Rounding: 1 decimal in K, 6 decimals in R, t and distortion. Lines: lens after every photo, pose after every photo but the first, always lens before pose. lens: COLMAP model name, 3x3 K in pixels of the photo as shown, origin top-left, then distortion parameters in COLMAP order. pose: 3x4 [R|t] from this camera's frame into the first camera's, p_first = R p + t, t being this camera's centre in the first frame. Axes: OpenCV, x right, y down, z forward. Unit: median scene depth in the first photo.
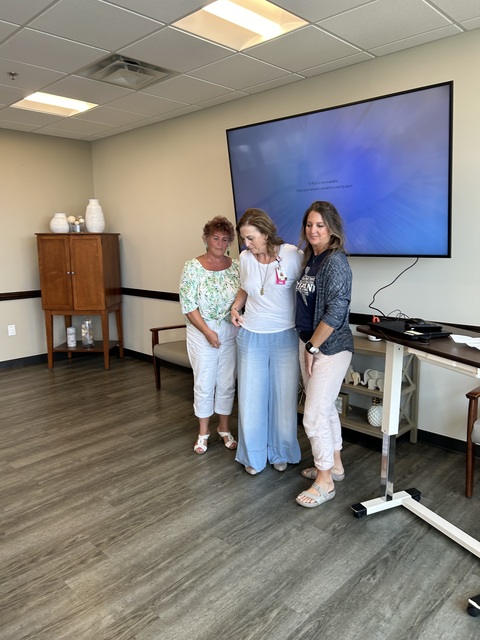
lens RADIAL K [[479.2, 0, 240.0], [0, 479.2, 324.0], [0, 0, 1]] dist [0.013788, -0.003755]
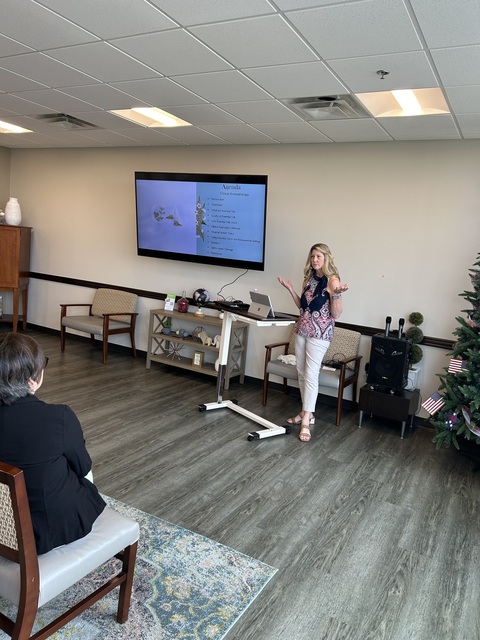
lens RADIAL K [[480.7, 0, 245.1], [0, 480.7, 316.3], [0, 0, 1]] dist [0.030636, -0.039532]
pose [[0.961812, 0.070344, 0.264519, -0.079865], [-0.062633, 0.997332, -0.037484, 0.098966], [-0.266450, 0.019485, 0.963652, -0.656326]]
